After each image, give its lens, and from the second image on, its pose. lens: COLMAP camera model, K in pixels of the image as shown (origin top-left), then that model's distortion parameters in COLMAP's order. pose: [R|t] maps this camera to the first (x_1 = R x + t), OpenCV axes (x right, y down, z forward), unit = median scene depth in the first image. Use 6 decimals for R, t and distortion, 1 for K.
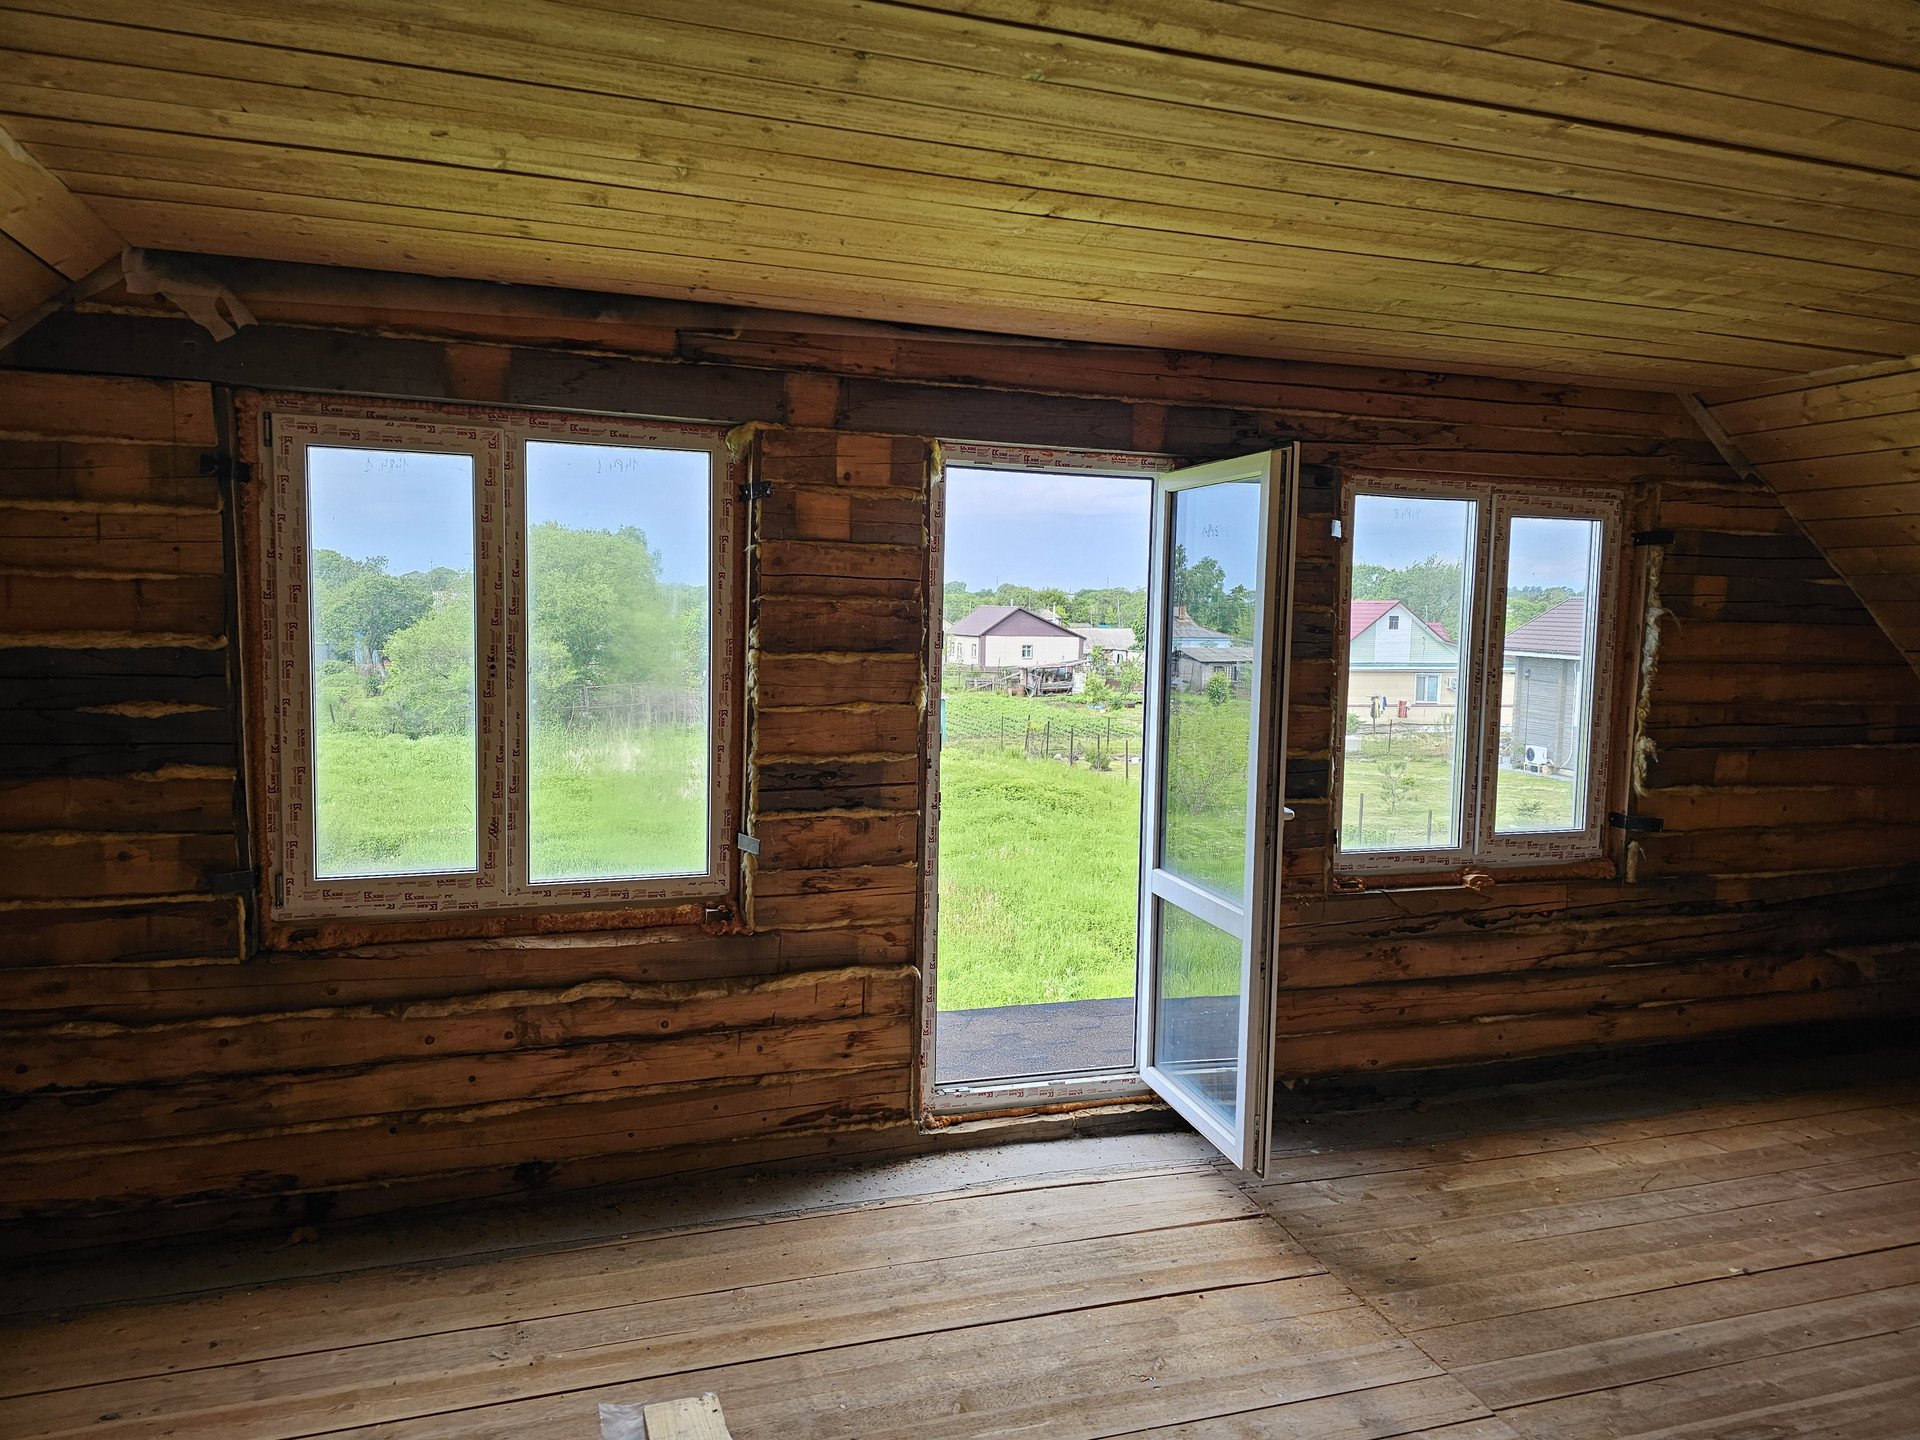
lens RADIAL K [[1272.3, 0, 960.0], [0, 1272.3, 720.0], [0, 0, 1]] dist [0.083746, -0.081576]
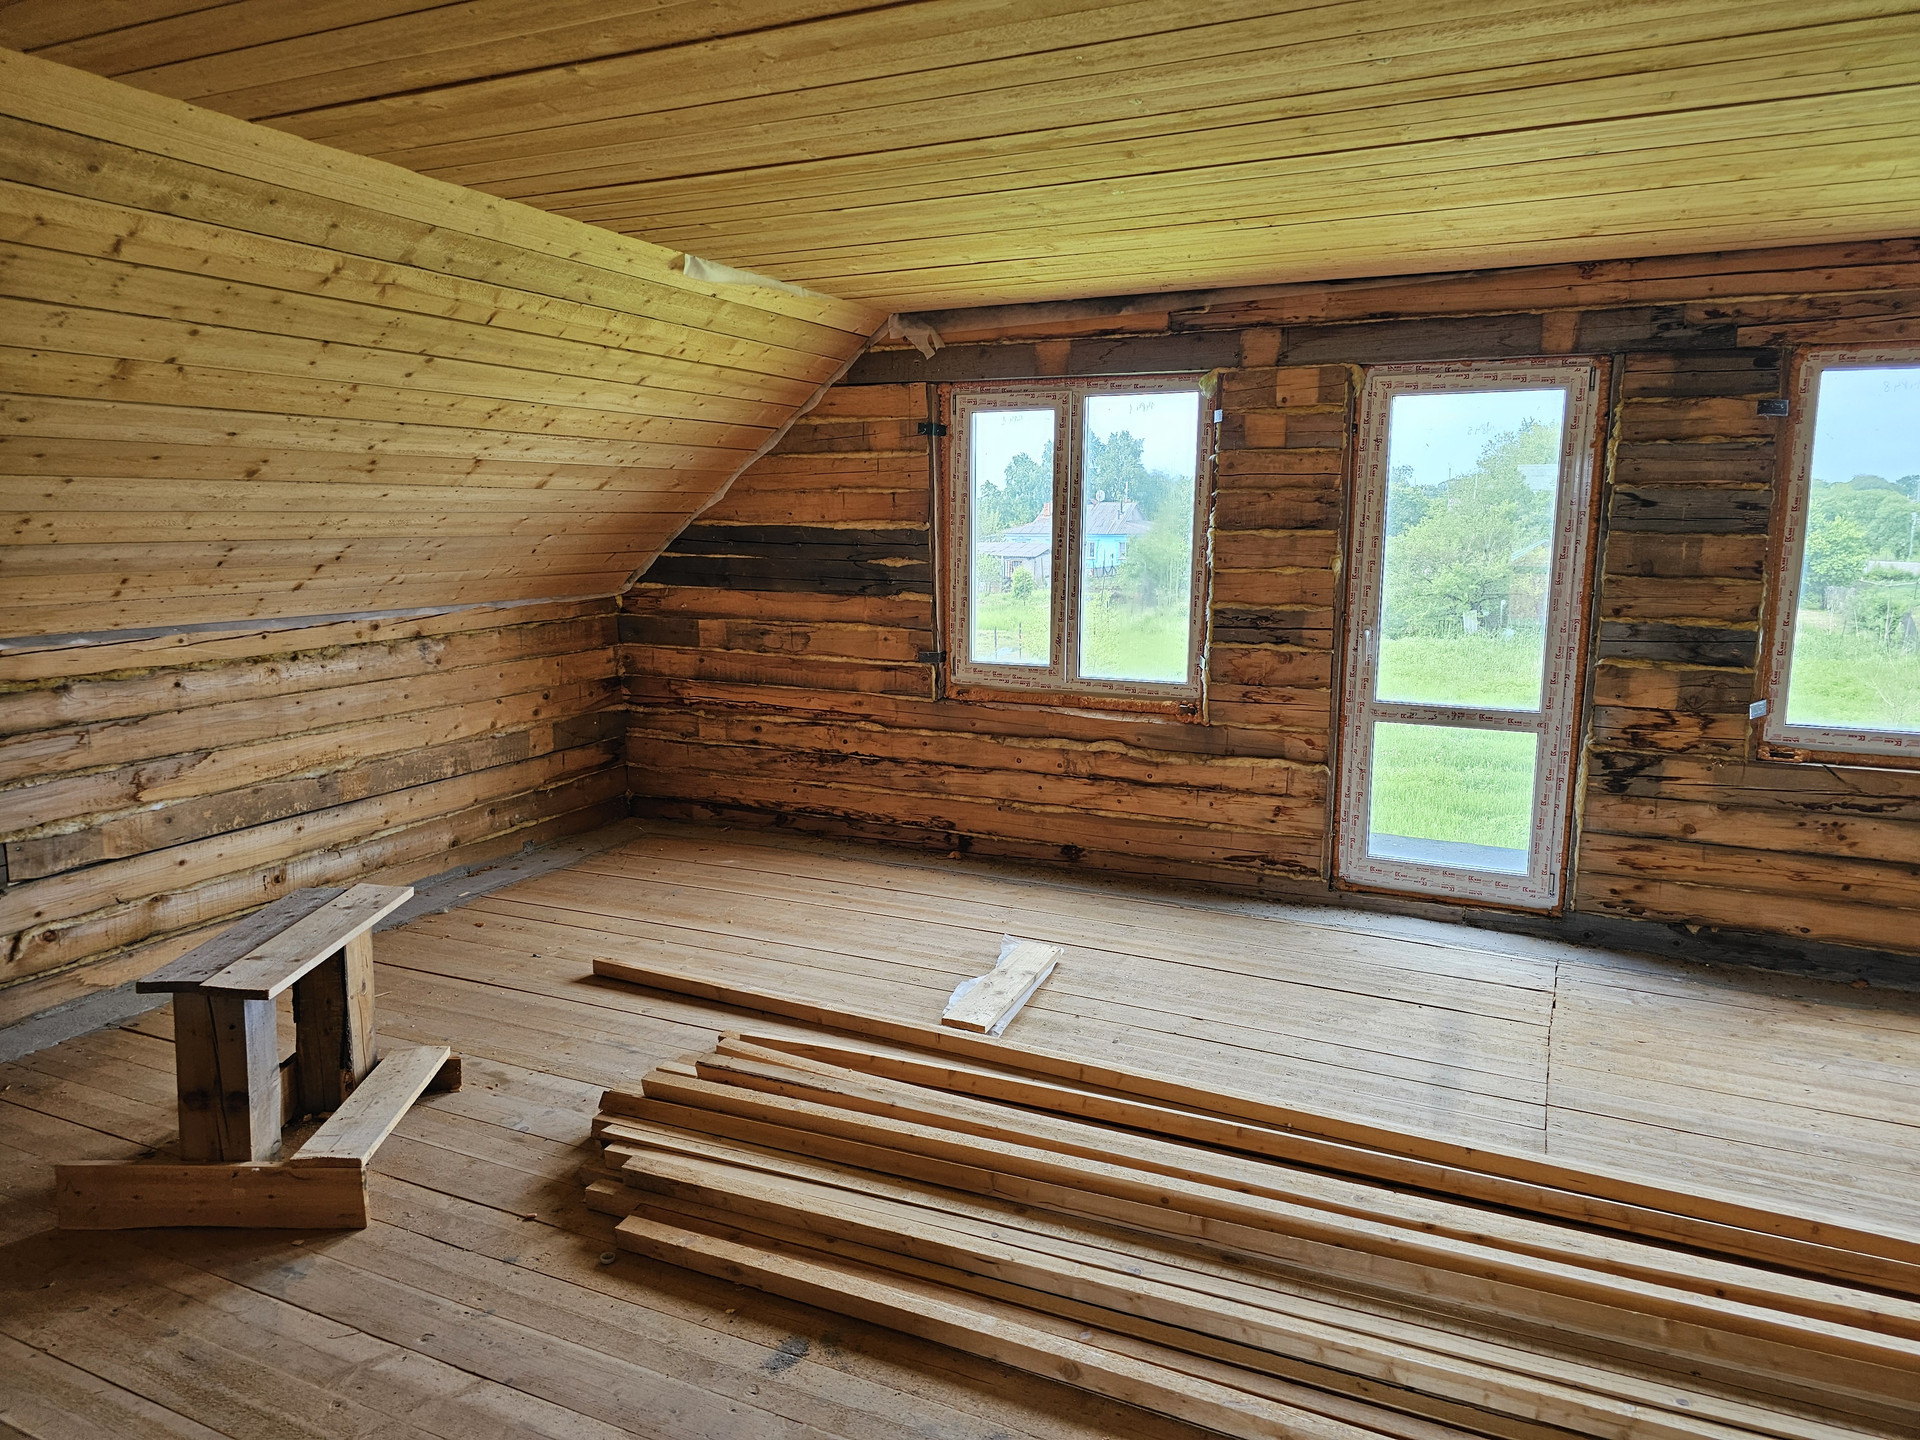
lens RADIAL K [[1260.2, 0, 962.2], [0, 1260.2, 733.6], [0, 0, 1]] dist [0.053764, -0.050835]
pose [[0.726499, 0.102328, -0.679506, 0.637132], [-0.043811, 0.993736, 0.102807, 0.041702], [0.685769, -0.044920, 0.726431, -0.252214]]
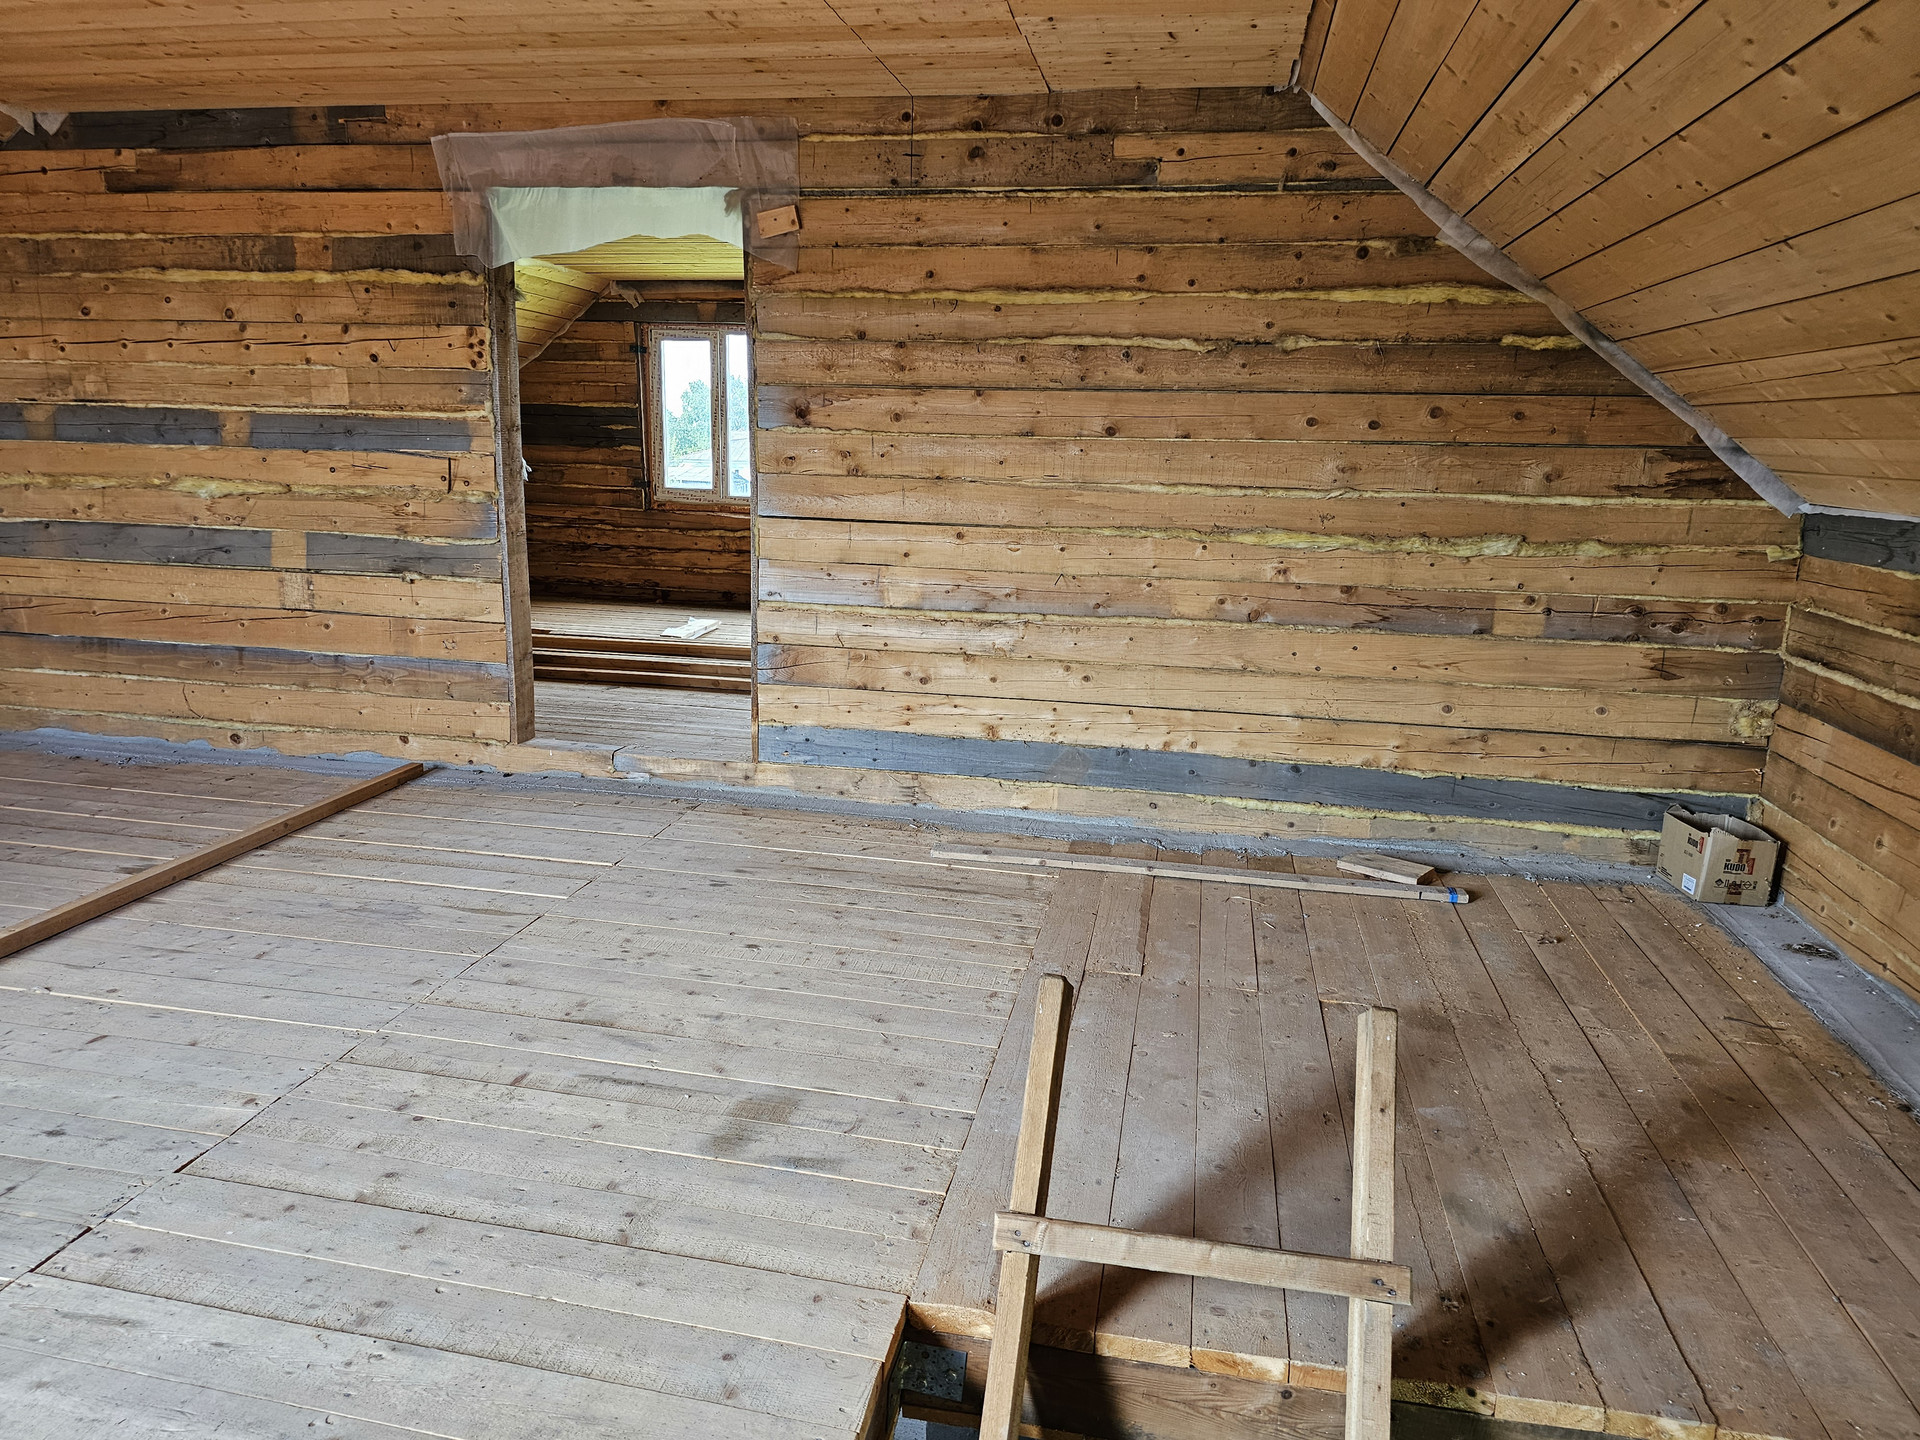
lens RADIAL K [[1311.3, 0, 957.7], [0, 1311.3, 716.5], [0, 0, 1]] dist [0.062967, -0.068439]
pose [[0.869140, 0.106029, -0.483067, 1.553816], [-0.046342, 0.989911, 0.133897, 0.198322], [0.492390, -0.093988, 0.865285, -1.309427]]
